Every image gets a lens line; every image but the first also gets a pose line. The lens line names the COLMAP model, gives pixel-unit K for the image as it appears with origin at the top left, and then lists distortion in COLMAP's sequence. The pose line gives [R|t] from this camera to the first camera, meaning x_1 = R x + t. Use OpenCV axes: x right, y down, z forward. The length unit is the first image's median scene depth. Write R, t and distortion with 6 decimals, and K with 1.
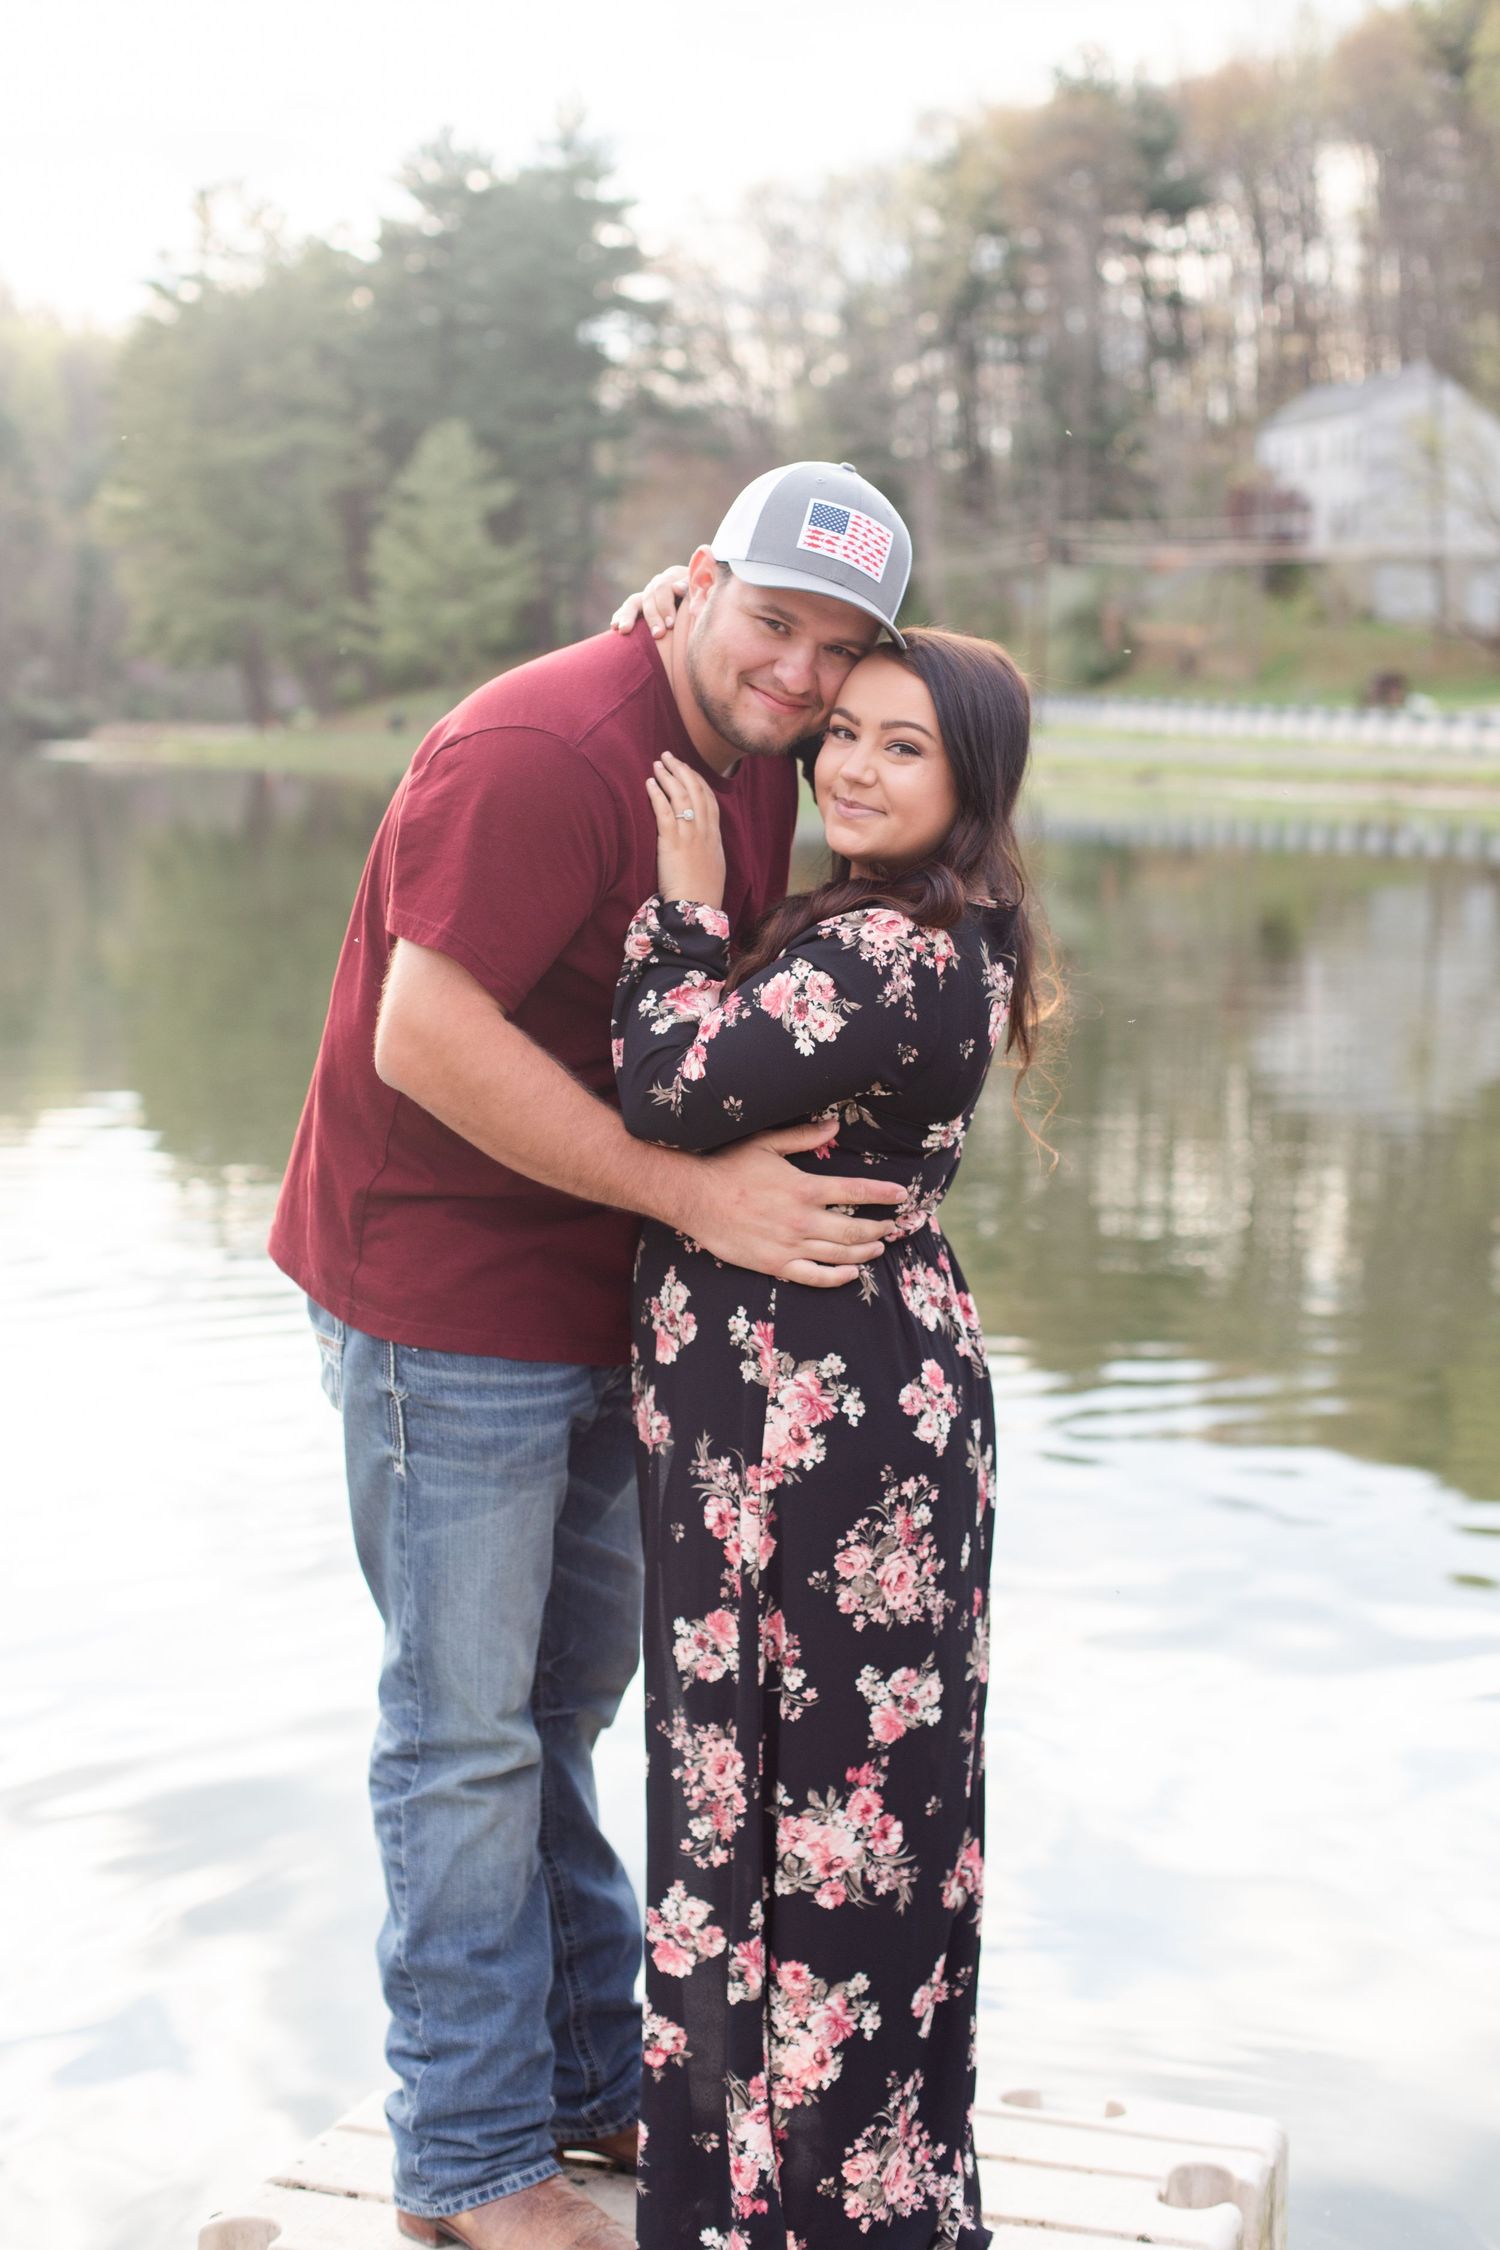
lens RADIAL K [[3493.4, 0, 750.0], [0, 3493.4, 1125.0], [0, 0, 1]] dist [0.011791, -0.019894]
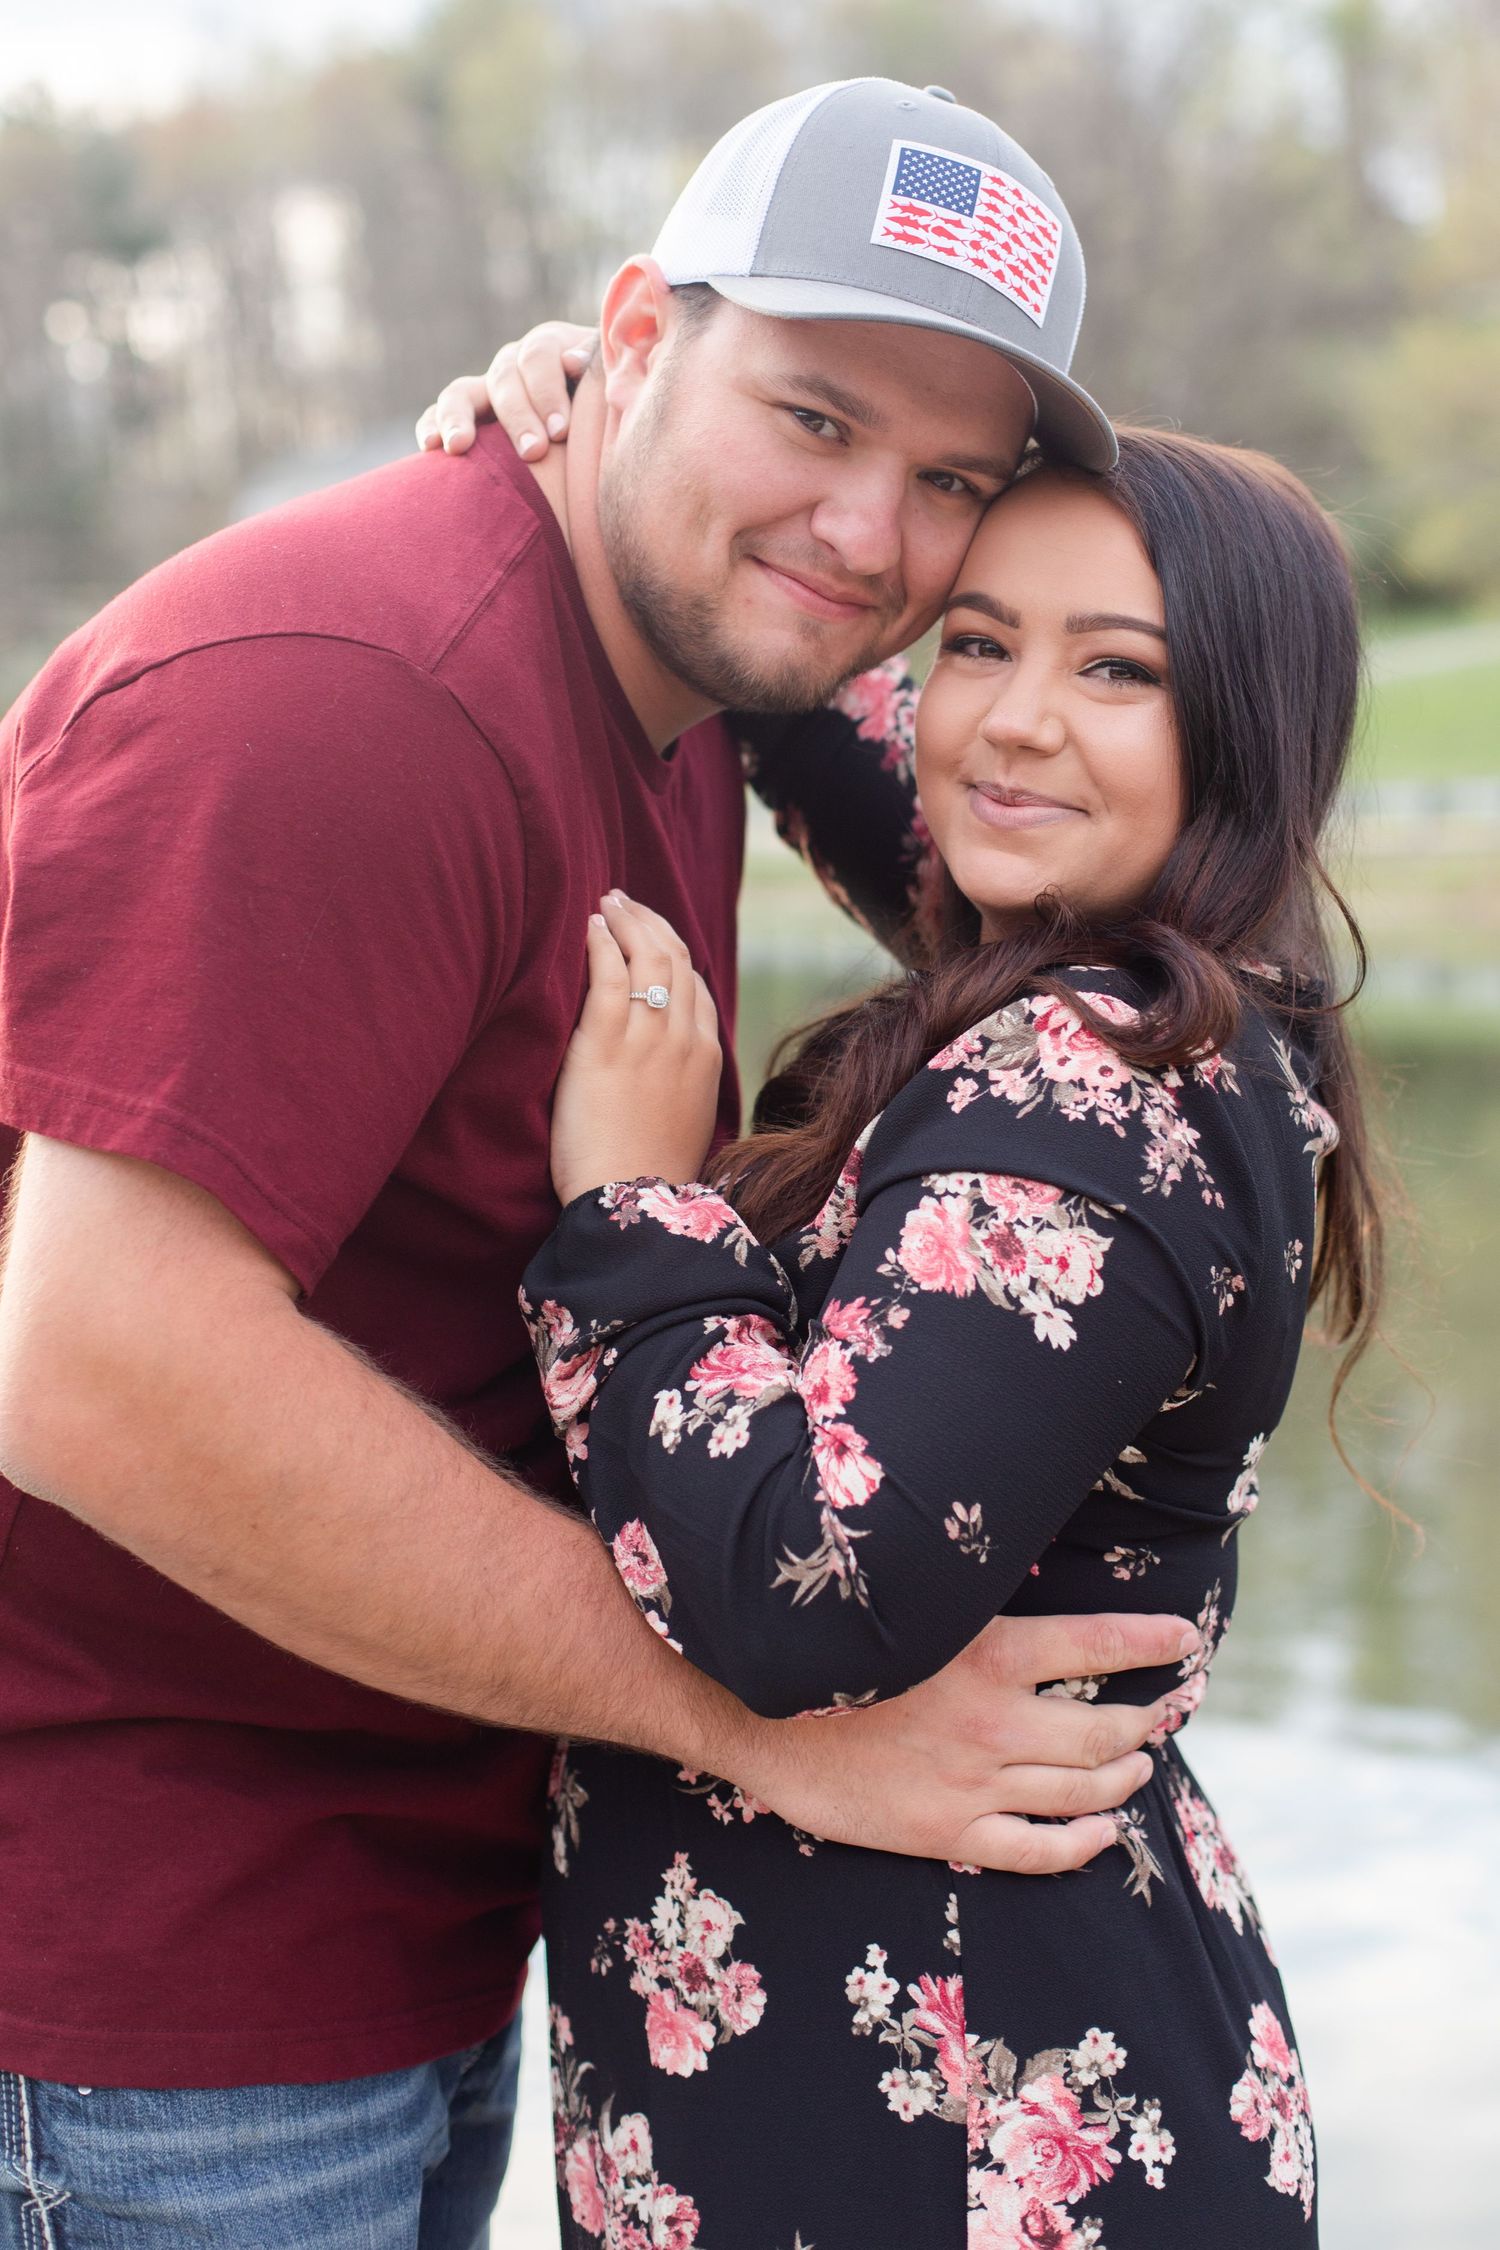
lens RADIAL K [[3361.1, 0, 753.7], [0, 3361.1, 1067.6], [0, 0, 1]] dist [-0.037275, -0.078097]
pose [[0.963705, -0.045564, 0.263053, -0.122128], [0.062727, 0.996389, -0.057214, -0.033388], [-0.259496, 0.071638, 0.963083, 0.589576]]
